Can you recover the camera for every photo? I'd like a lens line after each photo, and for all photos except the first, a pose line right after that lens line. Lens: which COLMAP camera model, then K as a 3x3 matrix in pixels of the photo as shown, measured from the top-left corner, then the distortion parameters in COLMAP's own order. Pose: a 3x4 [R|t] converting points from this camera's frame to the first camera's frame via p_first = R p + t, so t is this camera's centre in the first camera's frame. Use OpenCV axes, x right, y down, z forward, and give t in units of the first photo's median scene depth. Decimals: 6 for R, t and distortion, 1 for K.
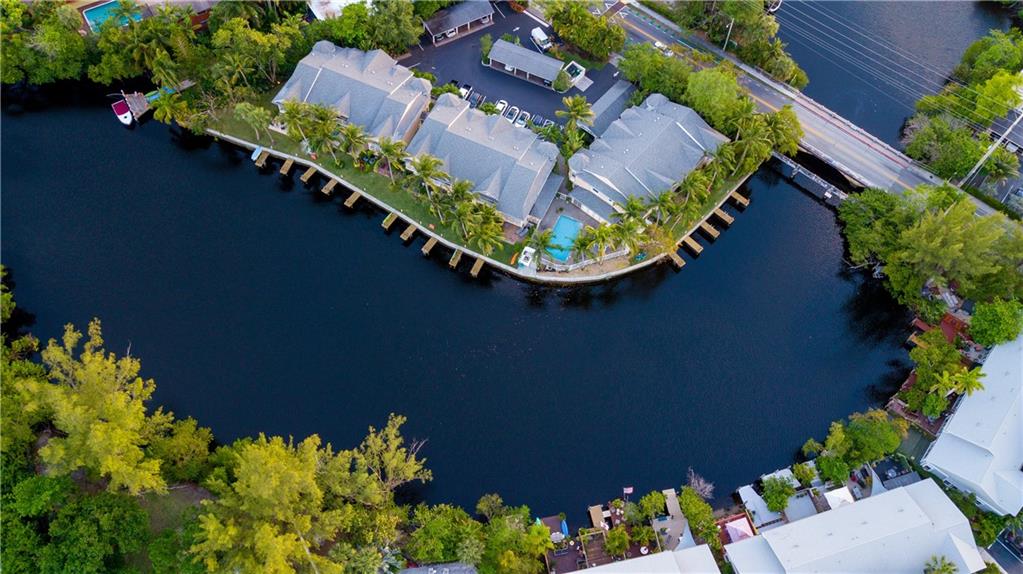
lens RADIAL K [[720.2, 0, 511.5], [0, 720.2, 287.0], [0, 0, 1]] dist [0.002492, -0.054093]
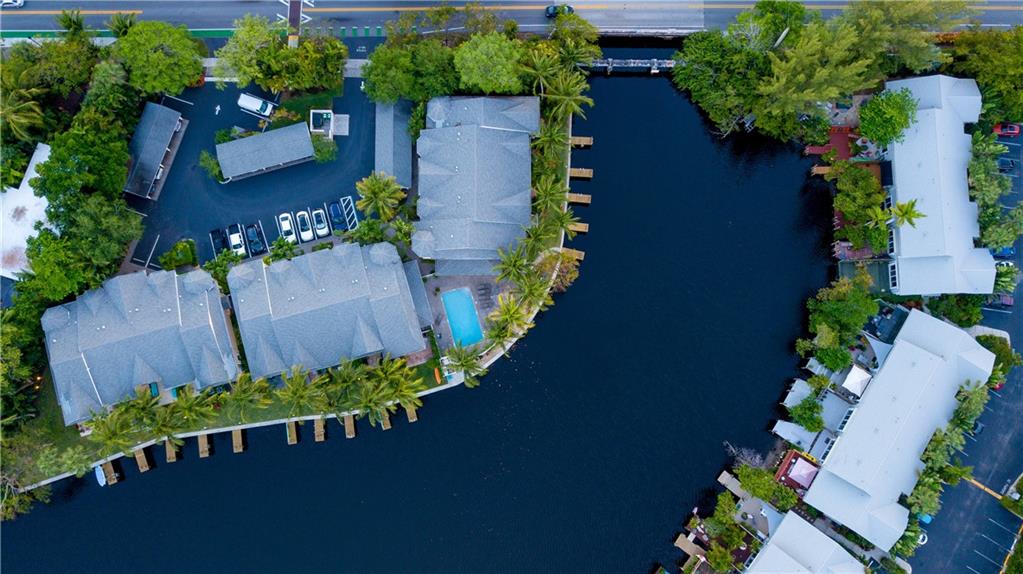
lens RADIAL K [[720.2, 0, 511.5], [0, 720.2, 287.0], [0, 0, 1]] dist [0.002492, -0.054093]
pose [[0.757628, -0.649055, 0.068754, 0.078801], [0.582512, 0.719925, 0.377342, -0.380288], [-0.294413, -0.245835, 0.923518, 0.179856]]
